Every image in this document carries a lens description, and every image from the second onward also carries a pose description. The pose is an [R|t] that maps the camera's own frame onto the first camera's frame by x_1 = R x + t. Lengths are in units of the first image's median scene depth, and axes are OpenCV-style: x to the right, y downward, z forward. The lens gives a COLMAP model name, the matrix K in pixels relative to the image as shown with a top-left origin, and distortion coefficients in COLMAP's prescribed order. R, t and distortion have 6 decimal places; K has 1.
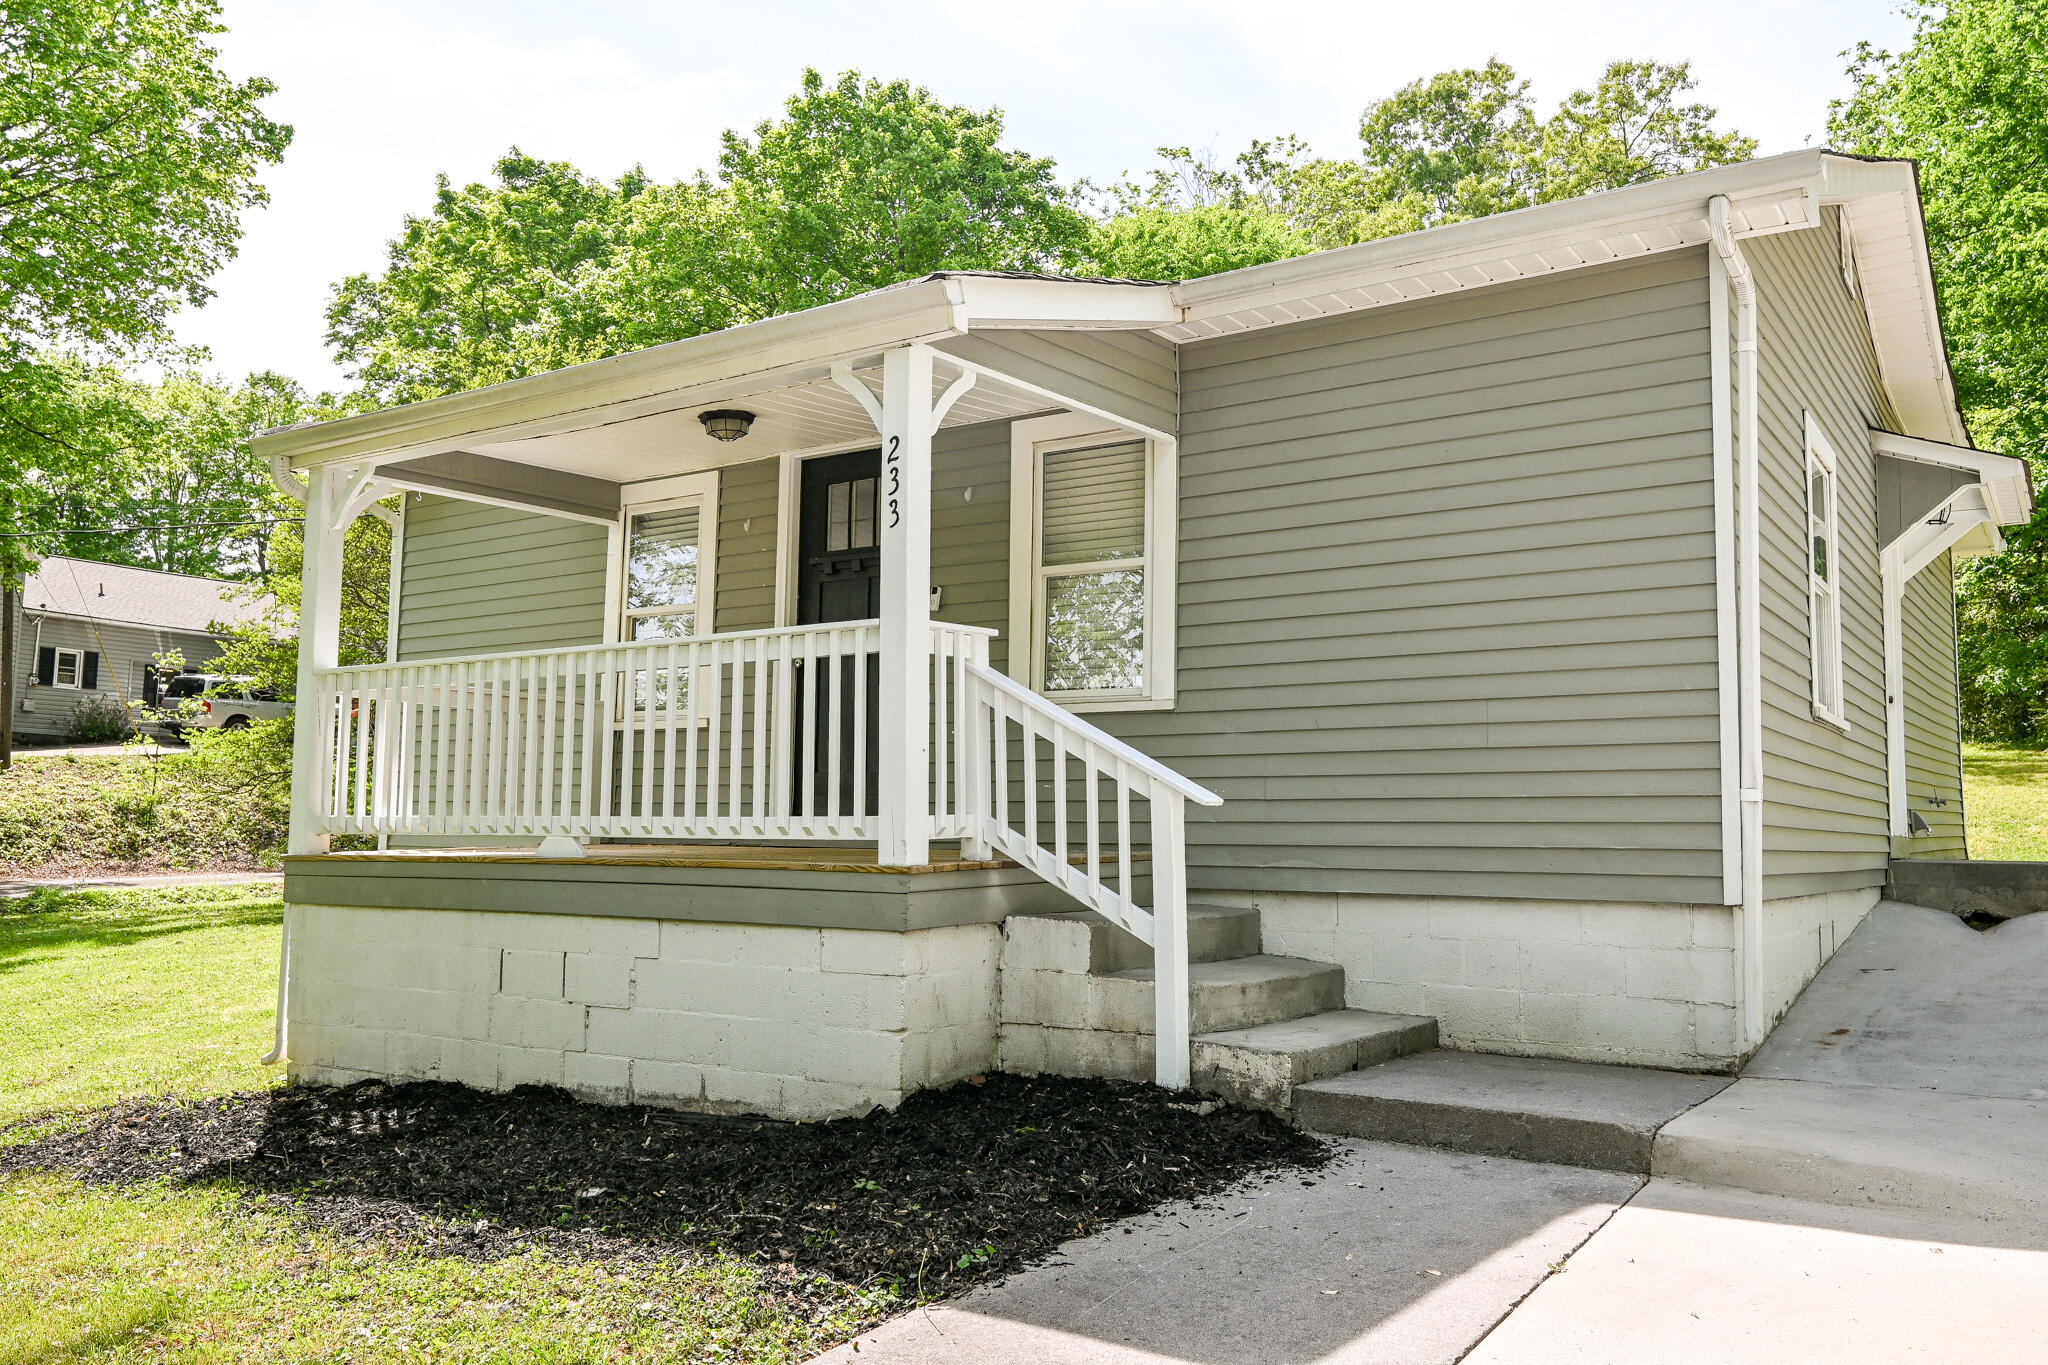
lens RADIAL K [[1563.2, 0, 1105.0], [0, 1563.2, 688.1], [0, 0, 1]] dist [-0.003482, -0.004086]
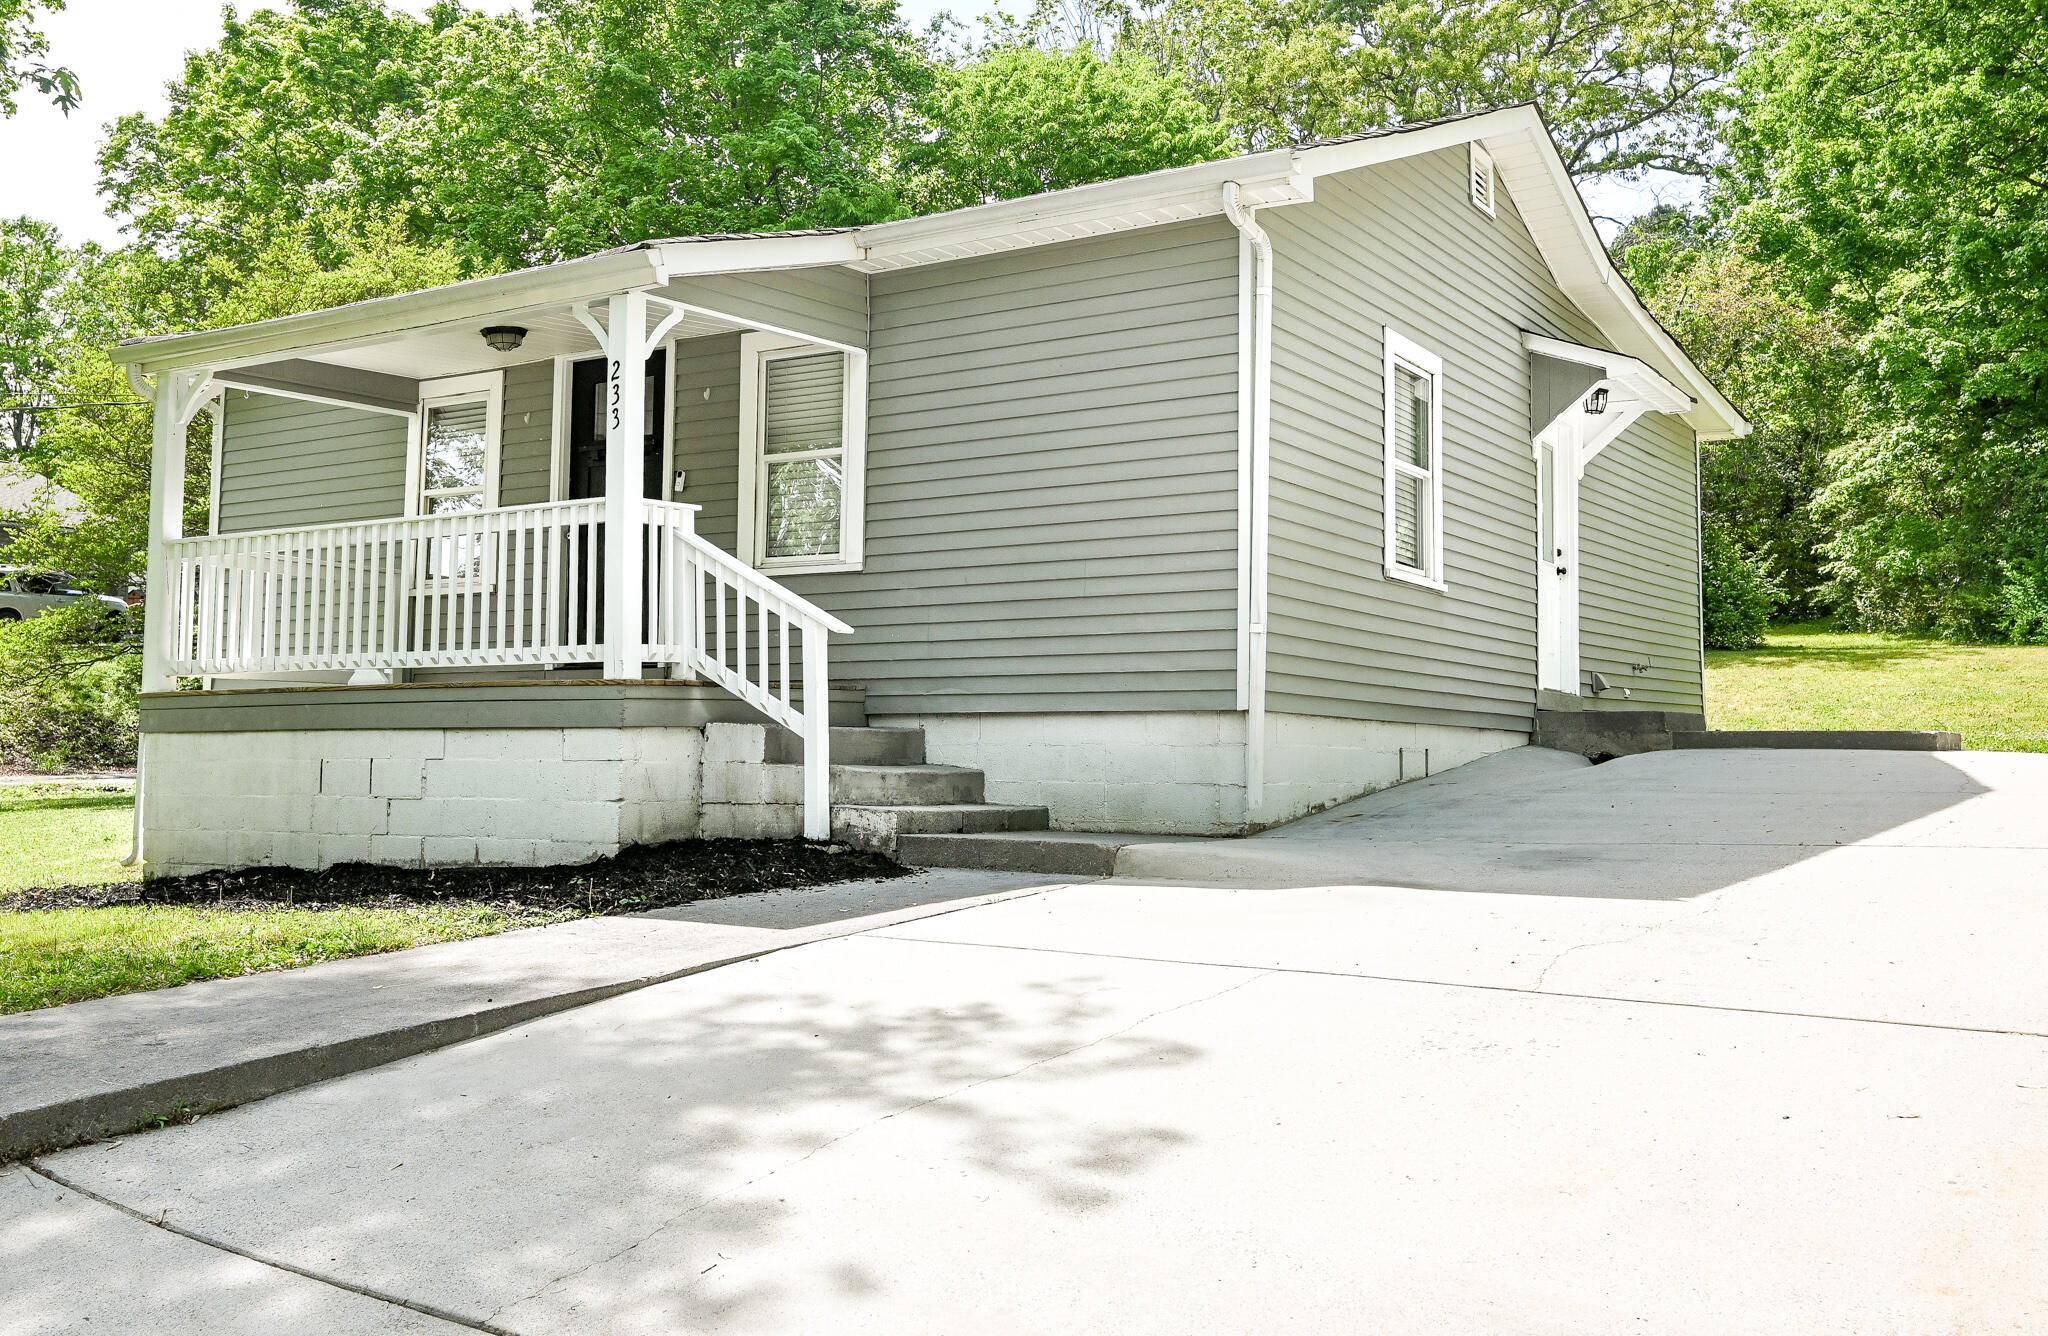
lens RADIAL K [[1894.7, 0, 1023.9], [0, 1894.7, 603.9], [0, 0, 1]] dist [-0.007094, 0.031423]
pose [[1.000000, -0.000839, -0.000064, 0.168927], [0.000839, 0.999959, 0.008981, 0.025944], [0.000057, -0.008981, 0.999960, -0.491945]]
